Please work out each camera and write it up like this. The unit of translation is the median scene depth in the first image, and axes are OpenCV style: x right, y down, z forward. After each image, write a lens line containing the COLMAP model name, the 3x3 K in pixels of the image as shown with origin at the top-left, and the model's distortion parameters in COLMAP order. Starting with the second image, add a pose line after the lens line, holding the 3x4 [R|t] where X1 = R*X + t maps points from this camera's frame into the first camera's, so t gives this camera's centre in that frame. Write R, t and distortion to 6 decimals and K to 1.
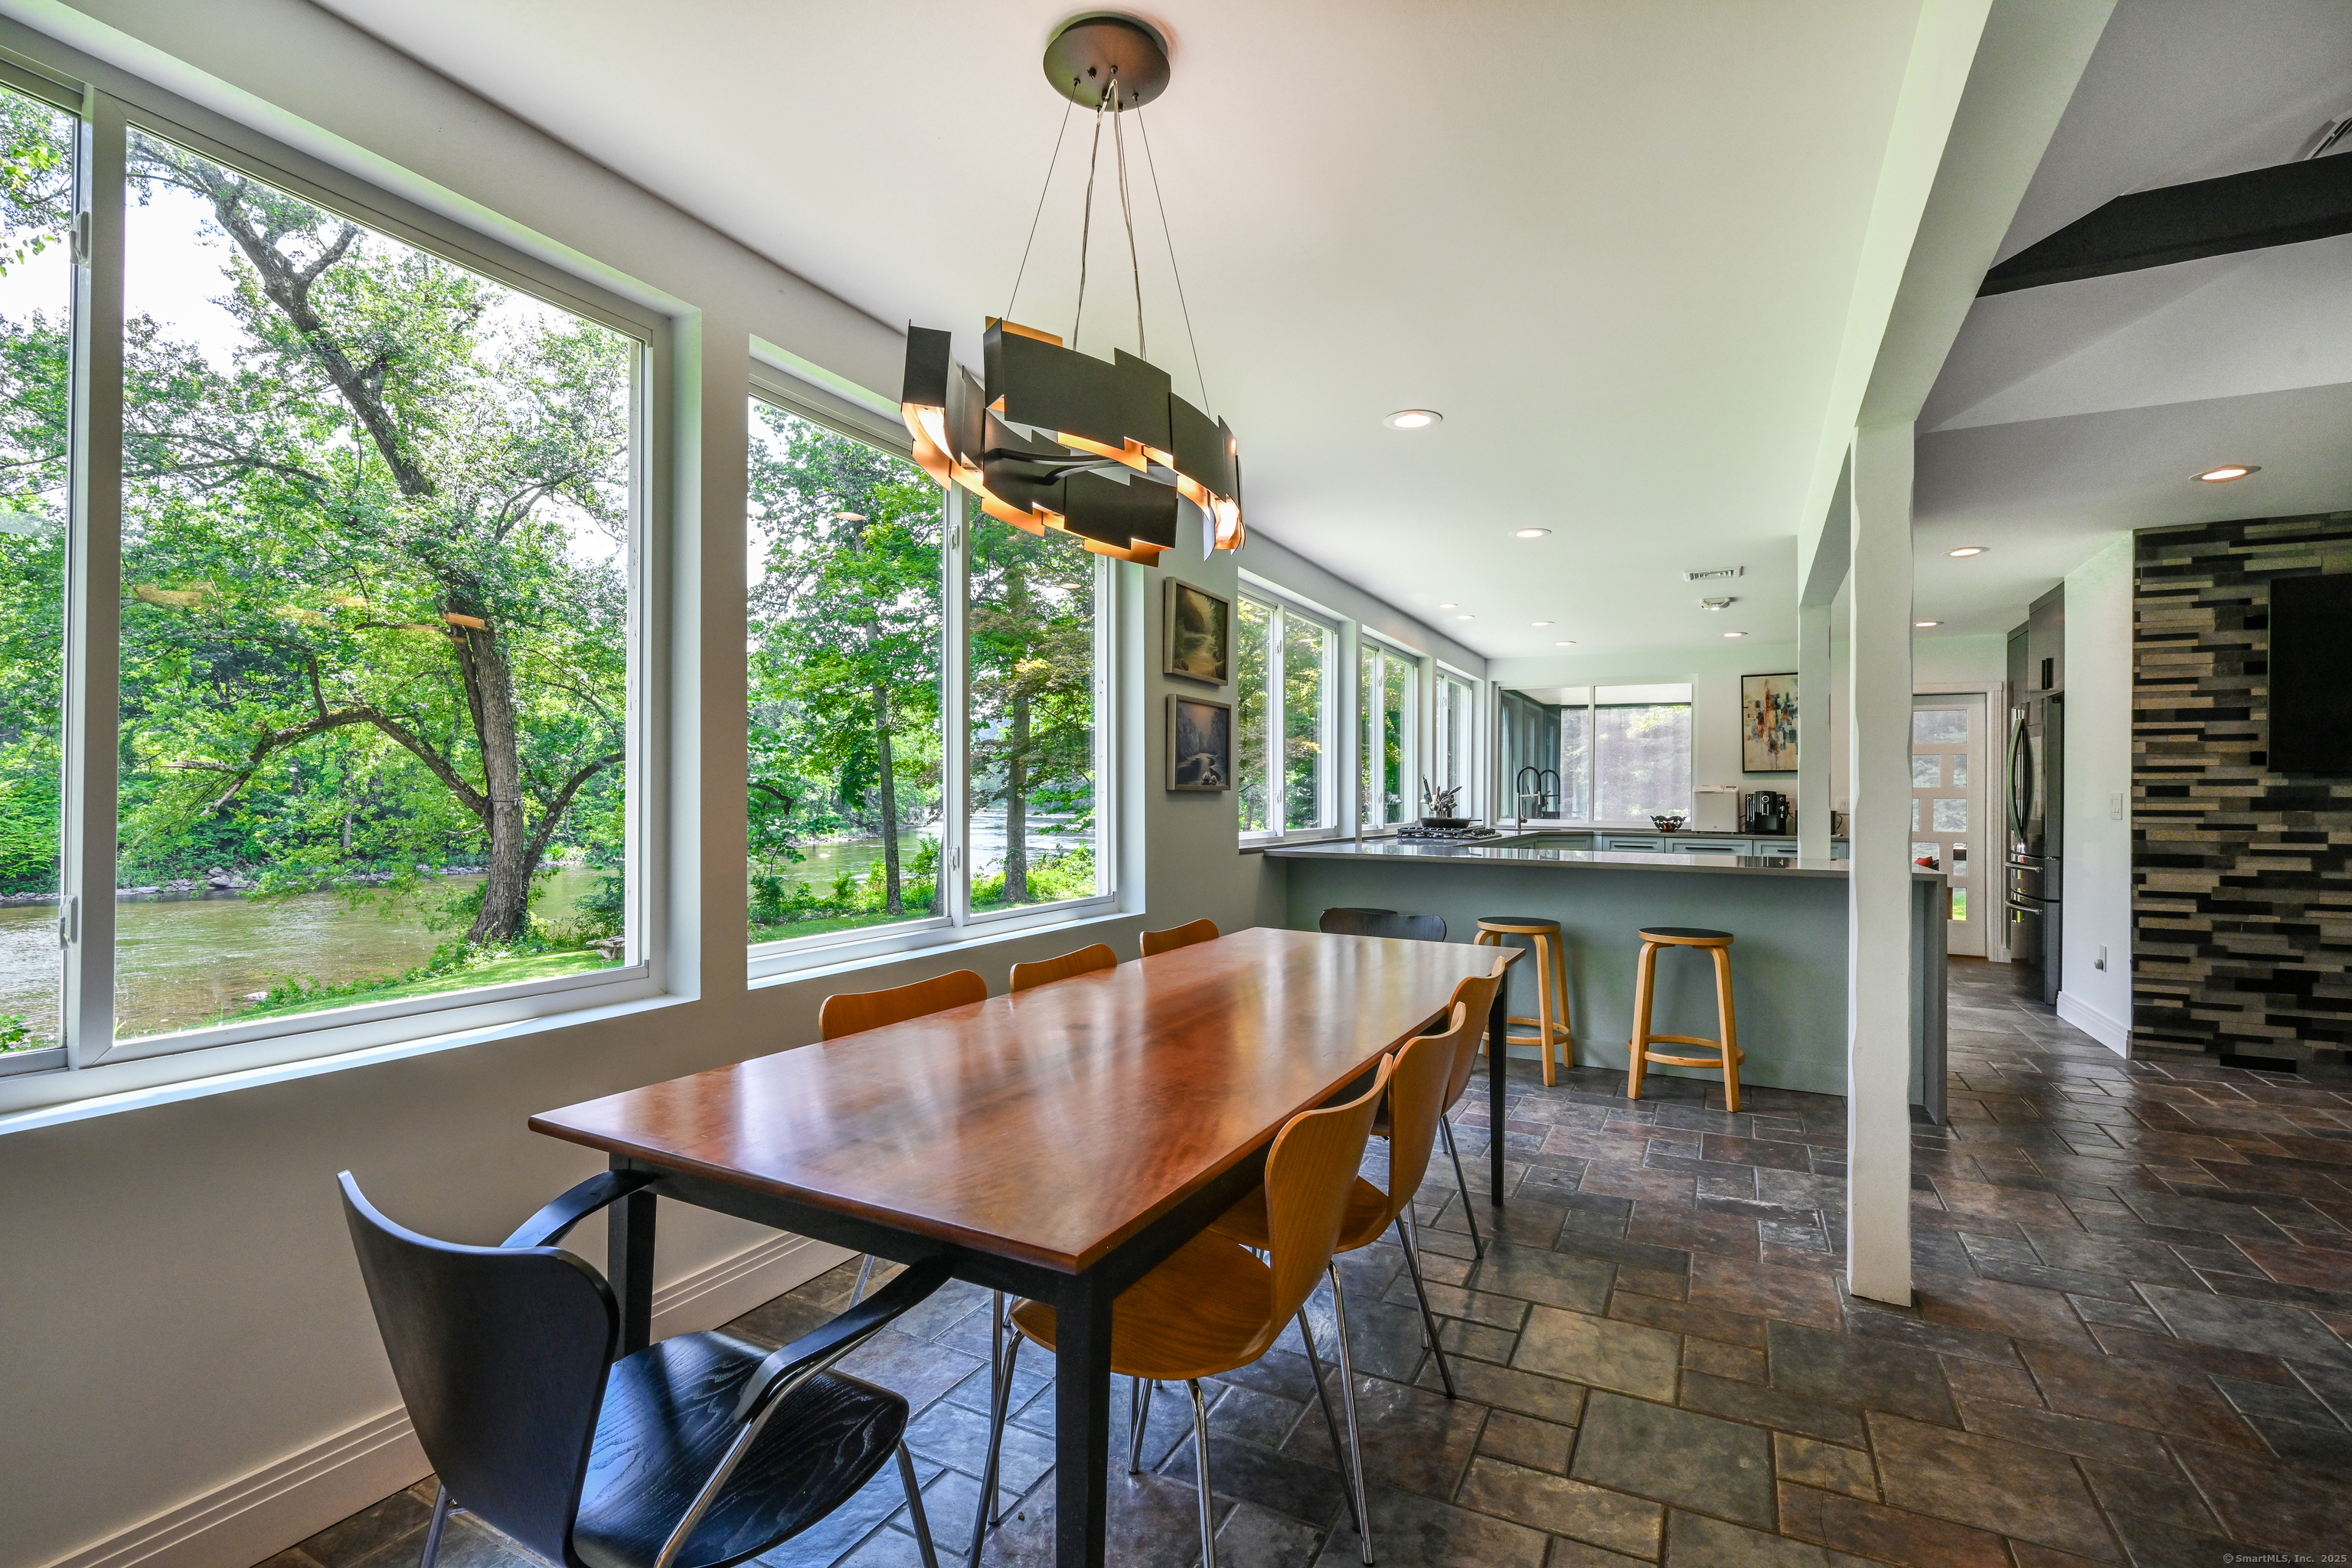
lens RADIAL K [[1072.3, 0, 1173.5], [0, 1072.3, 785.3], [0, 0, 1]] dist [0.013543, -0.000175]
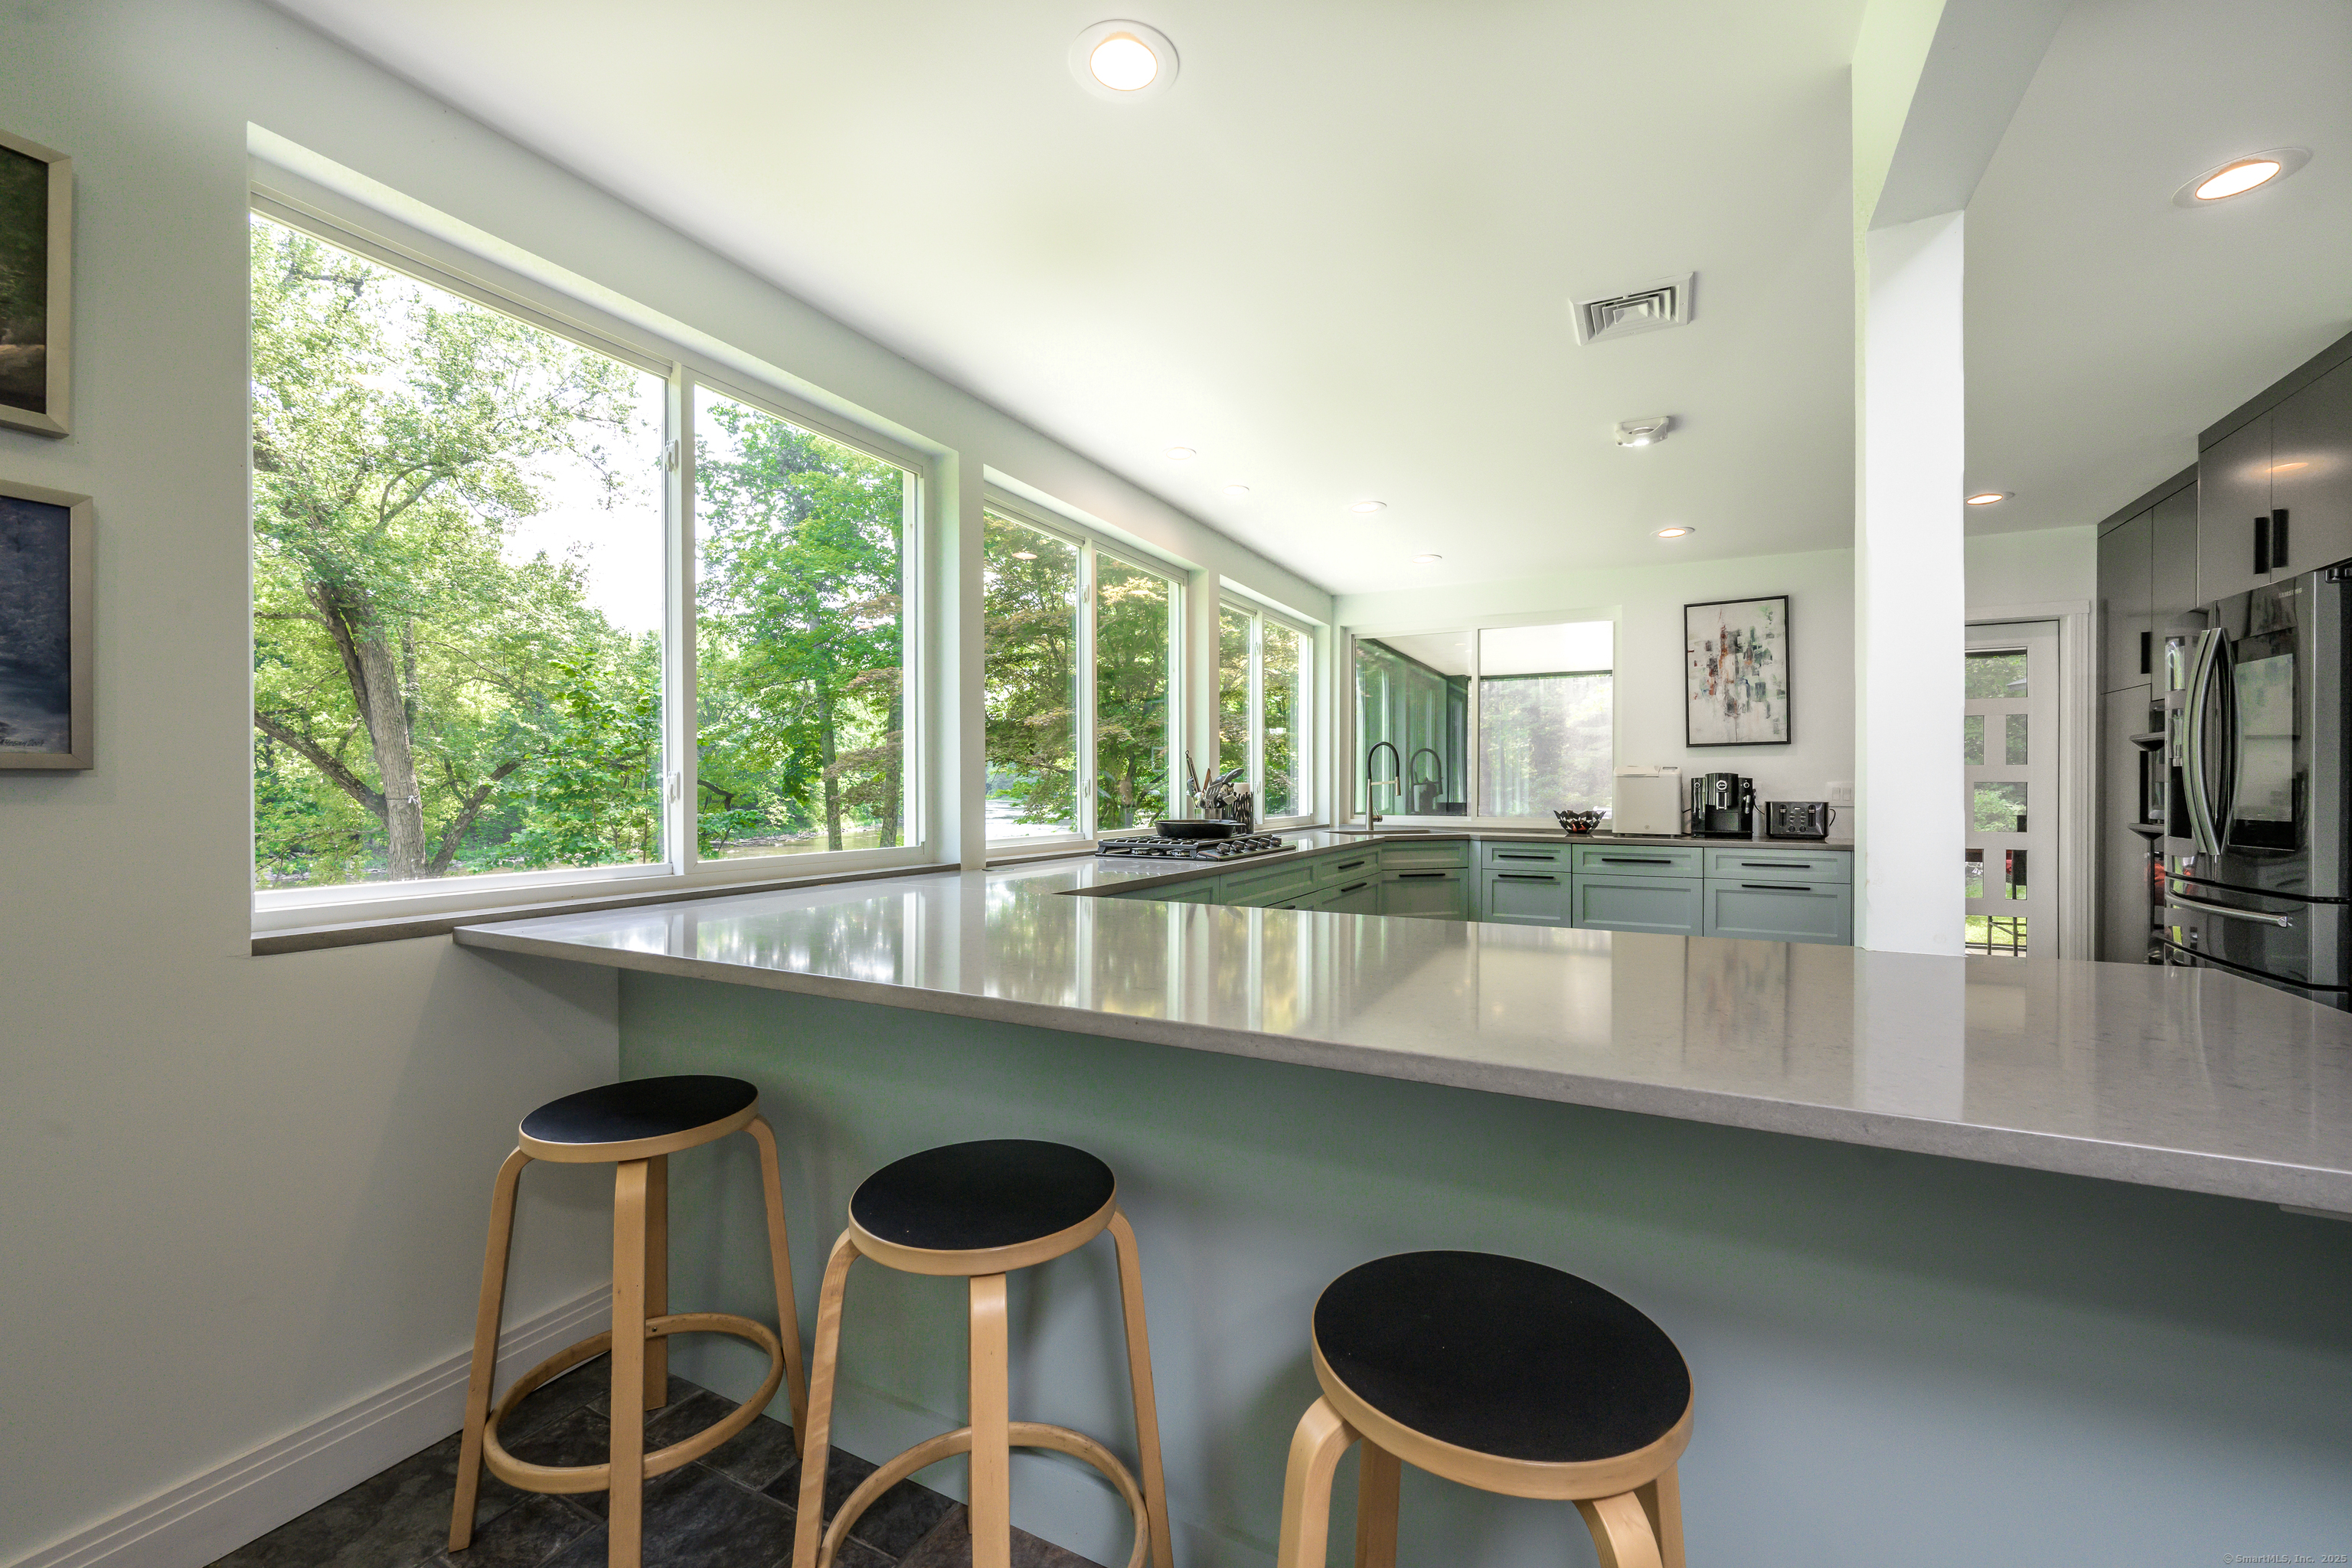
lens RADIAL K [[953.6, 0, 1176.6], [0, 953.6, 791.2], [0, 0, 1]] dist [0.002601, 0.000563]
pose [[0.999964, -0.008350, 0.001664, 0.185278], [0.008326, 0.999873, 0.013573, 0.005000], [-0.001777, -0.013559, 0.999906, 0.359312]]
